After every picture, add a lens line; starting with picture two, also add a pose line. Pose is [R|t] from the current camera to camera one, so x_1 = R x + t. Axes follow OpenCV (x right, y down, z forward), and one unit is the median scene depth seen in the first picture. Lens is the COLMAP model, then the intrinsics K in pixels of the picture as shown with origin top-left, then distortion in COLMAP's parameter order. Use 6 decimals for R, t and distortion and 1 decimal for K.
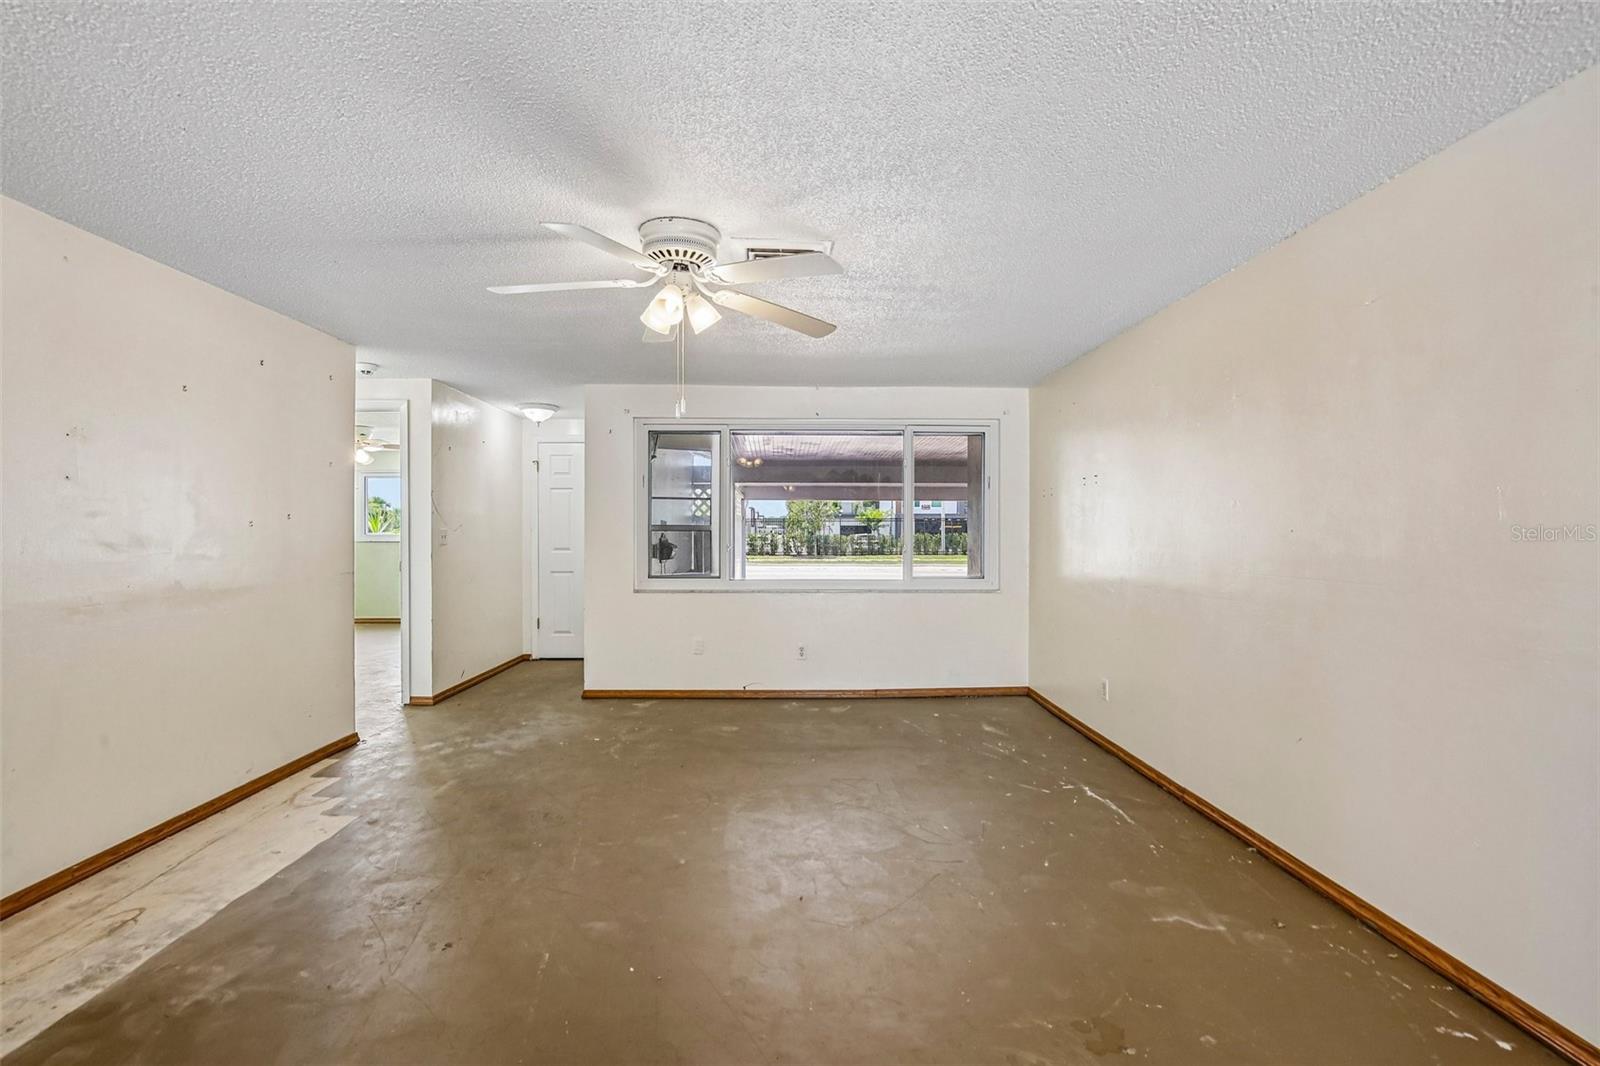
lens RADIAL K [[749.8, 0, 809.0], [0, 749.8, 531.2], [0, 0, 1]] dist [-0.026153, 0.005232]
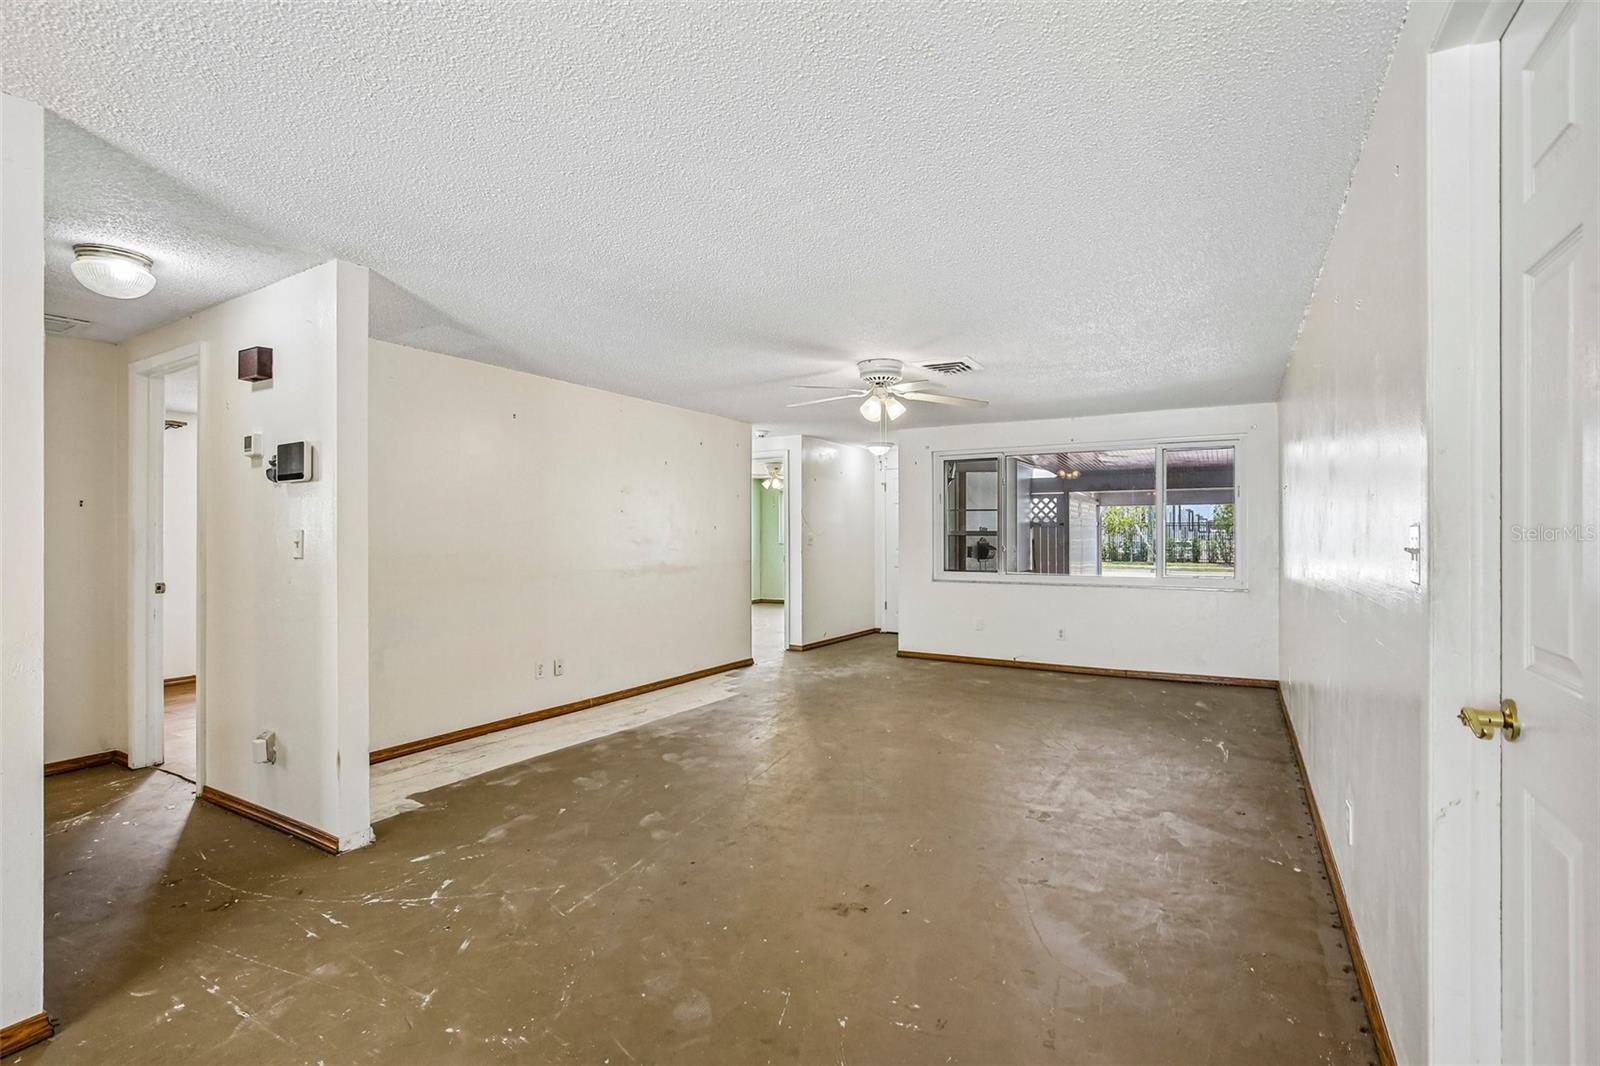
lens RADIAL K [[749.8, 0, 796.8], [0, 749.8, 531.9], [0, 0, 1]] dist [-0.026153, 0.005232]
pose [[0.845629, -0.003543, -0.533759, 0.282783], [0.000393, 0.999982, -0.006015, 0.000829], [0.533771, 0.004877, 0.845615, -0.276929]]
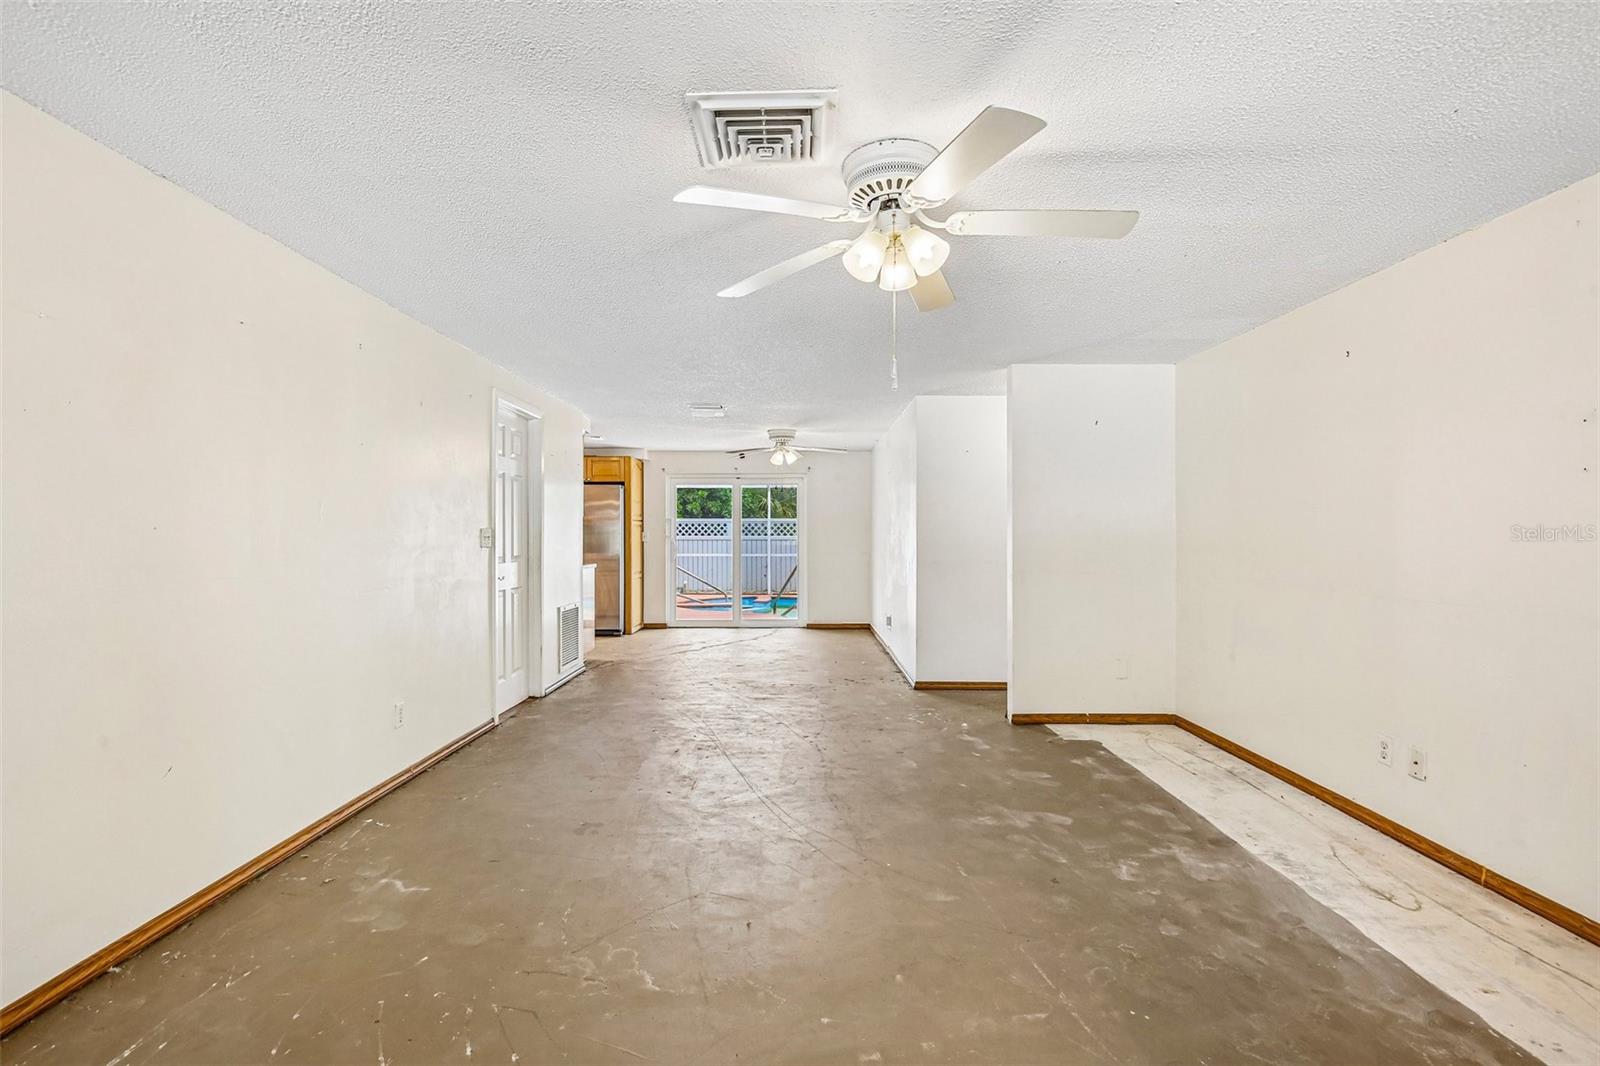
lens RADIAL K [[749.8, 0, 803.5], [0, 749.8, 533.7], [0, 0, 1]] dist [-0.026153, 0.005232]
pose [[-0.999437, -0.002213, 0.033472, -0.049325], [-0.002085, 0.999990, 0.003857, 0.000548], [-0.033480, 0.003785, -0.999432, 0.873291]]
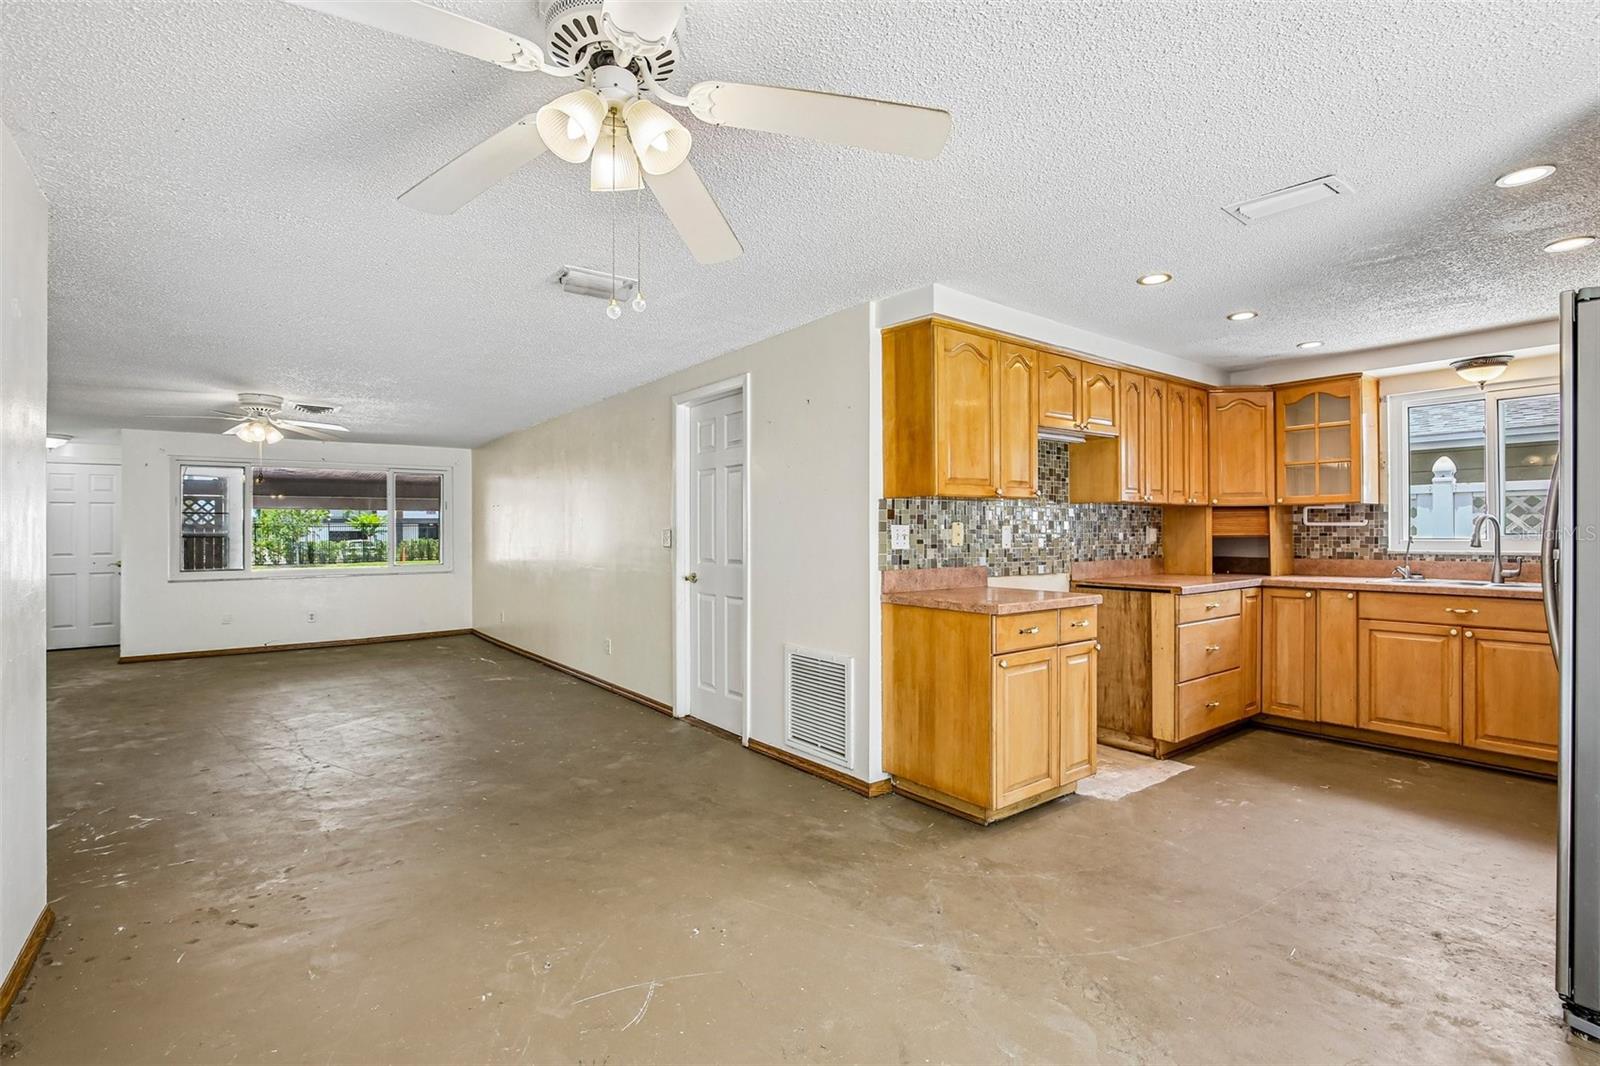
lens RADIAL K [[749.8, 0, 798.9], [0, 749.8, 531.1], [0, 0, 1]] dist [-0.026153, 0.005232]
pose [[0.820382, -0.010531, 0.571719, -0.055306], [0.013075, 0.999914, -0.000343, 0.002206], [-0.571666, 0.007756, 0.820450, -0.772923]]
